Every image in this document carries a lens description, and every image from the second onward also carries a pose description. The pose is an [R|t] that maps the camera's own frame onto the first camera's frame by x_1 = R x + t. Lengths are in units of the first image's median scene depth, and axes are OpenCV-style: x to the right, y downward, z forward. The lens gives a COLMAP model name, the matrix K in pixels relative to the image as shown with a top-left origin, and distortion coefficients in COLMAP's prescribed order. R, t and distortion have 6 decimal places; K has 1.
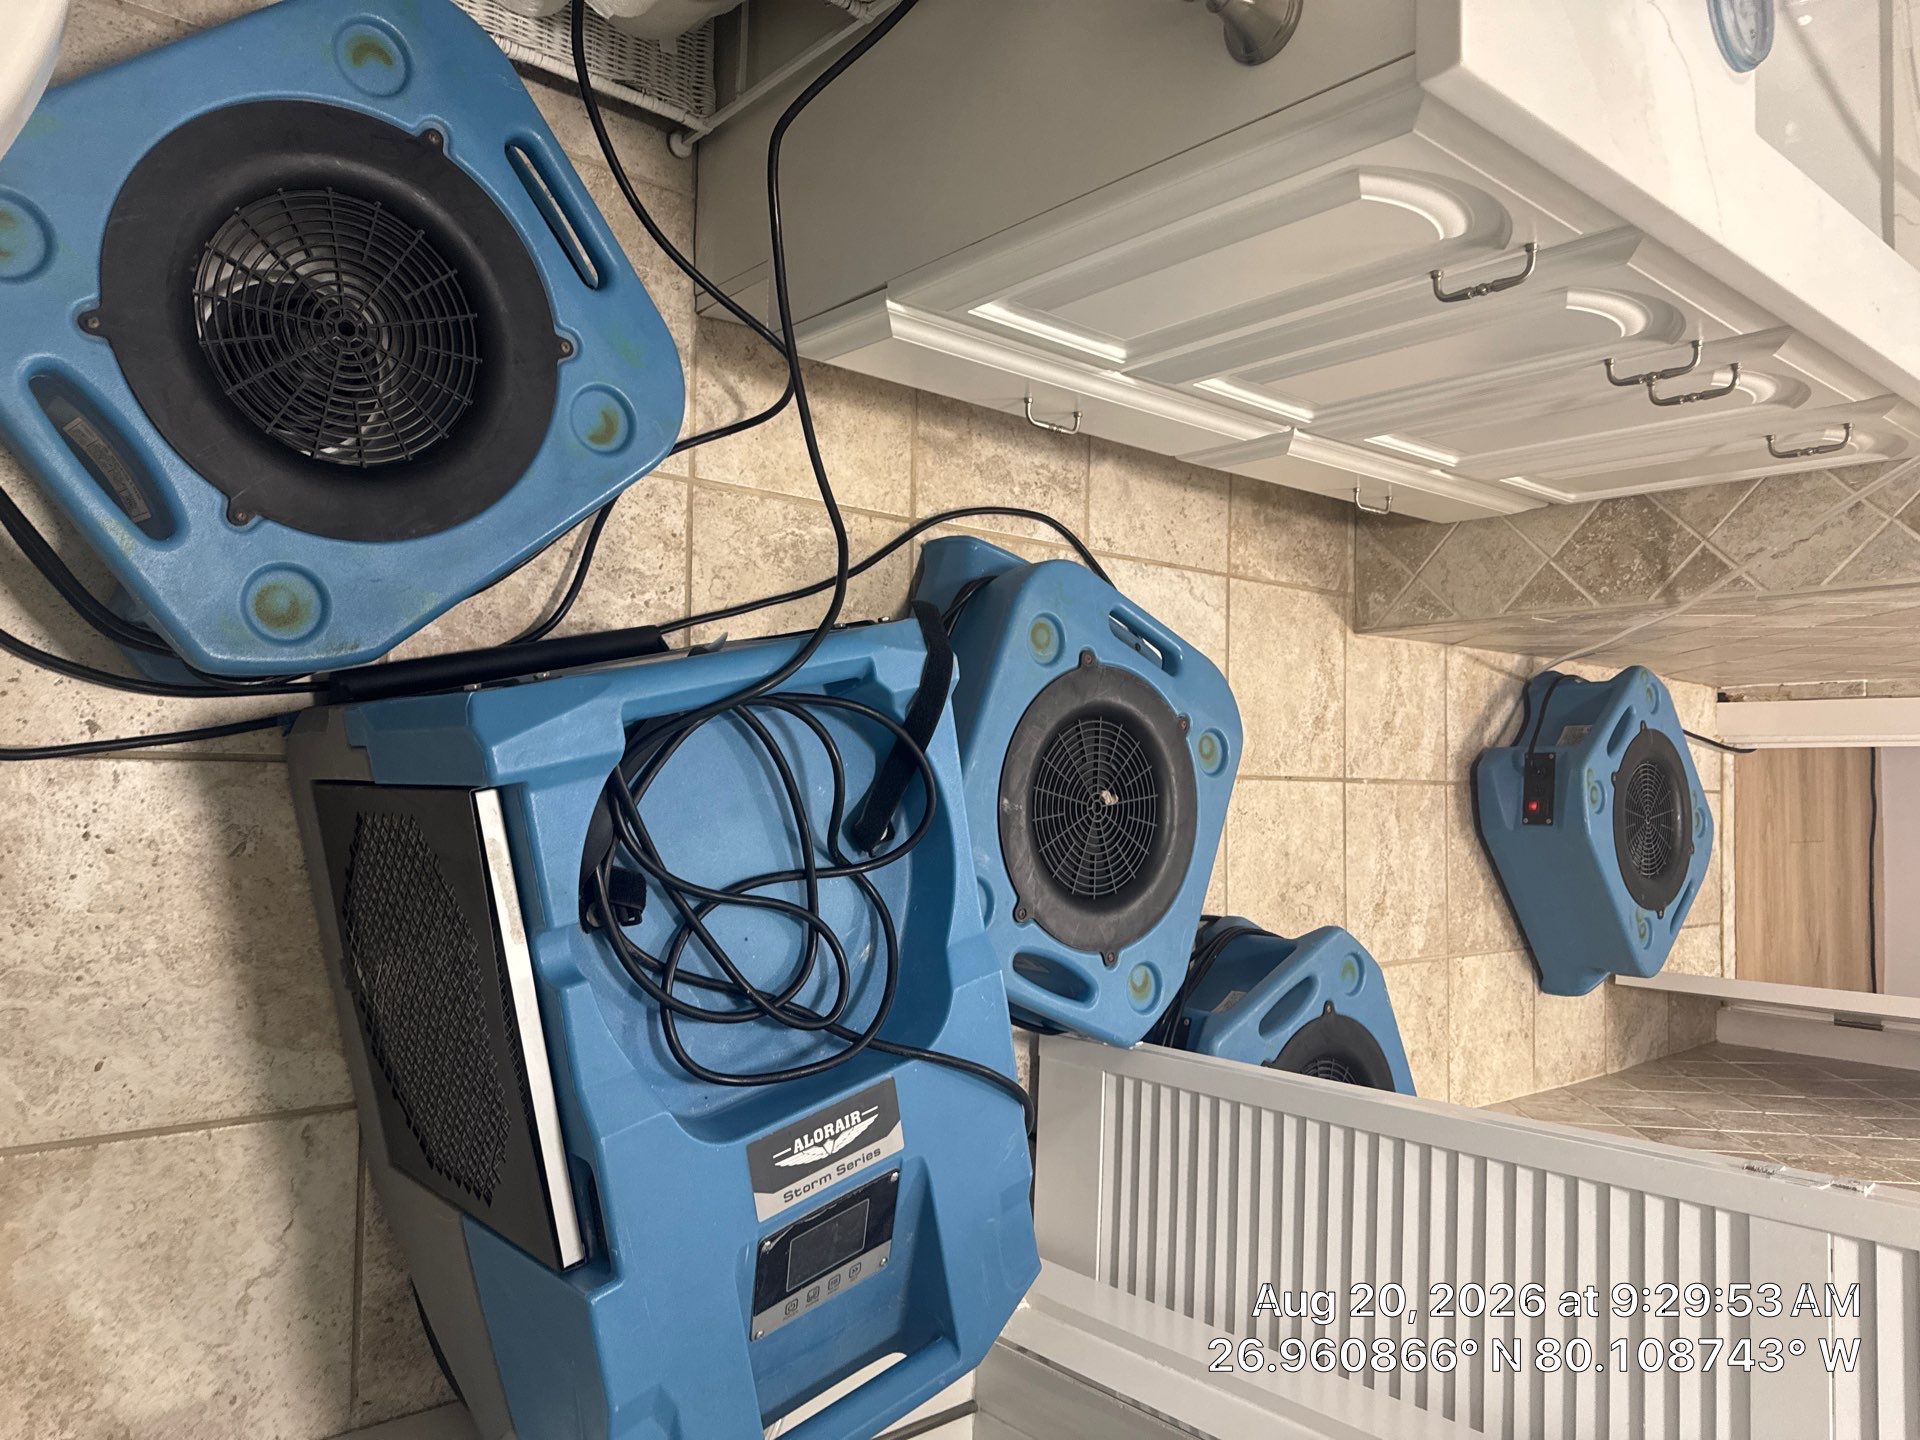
lens RADIAL K [[1363.6, 0, 958.6], [0, 1363.6, 720.9], [0, 0, 1]] dist [0.030699, -0.052671]
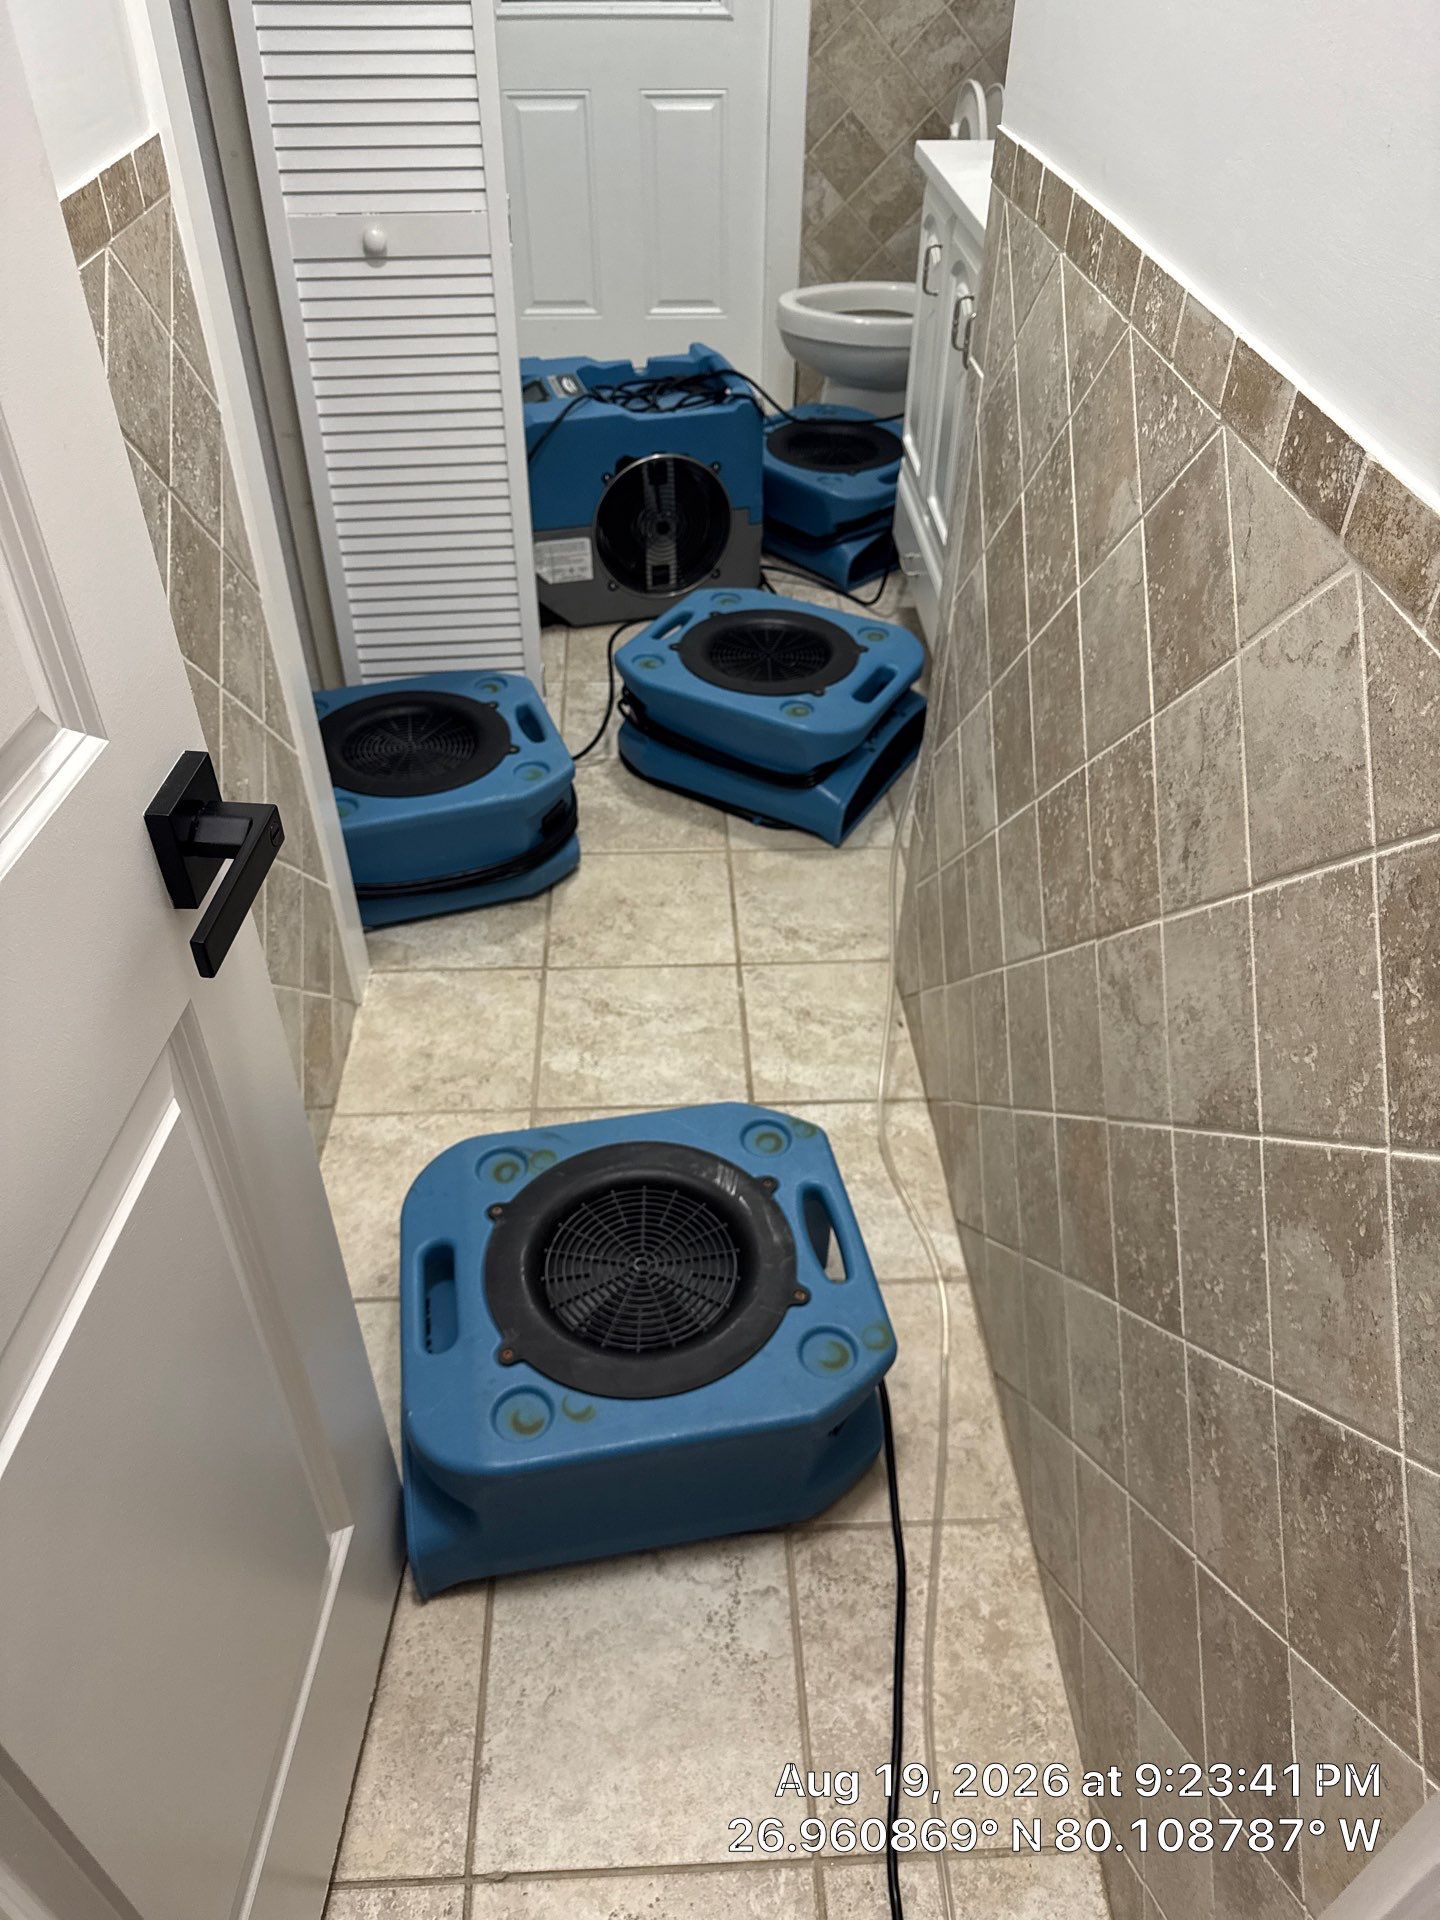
lens RADIAL K [[1363.6, 0, 708.8], [0, 1363.6, 970.6], [0, 0, 1]] dist [0.030699, -0.052671]
pose [[0.046003, -0.011184, -0.998879, 2.679167], [-0.995986, 0.076340, -0.046725, 0.237176], [0.076777, 0.997019, -0.007627, 2.196180]]
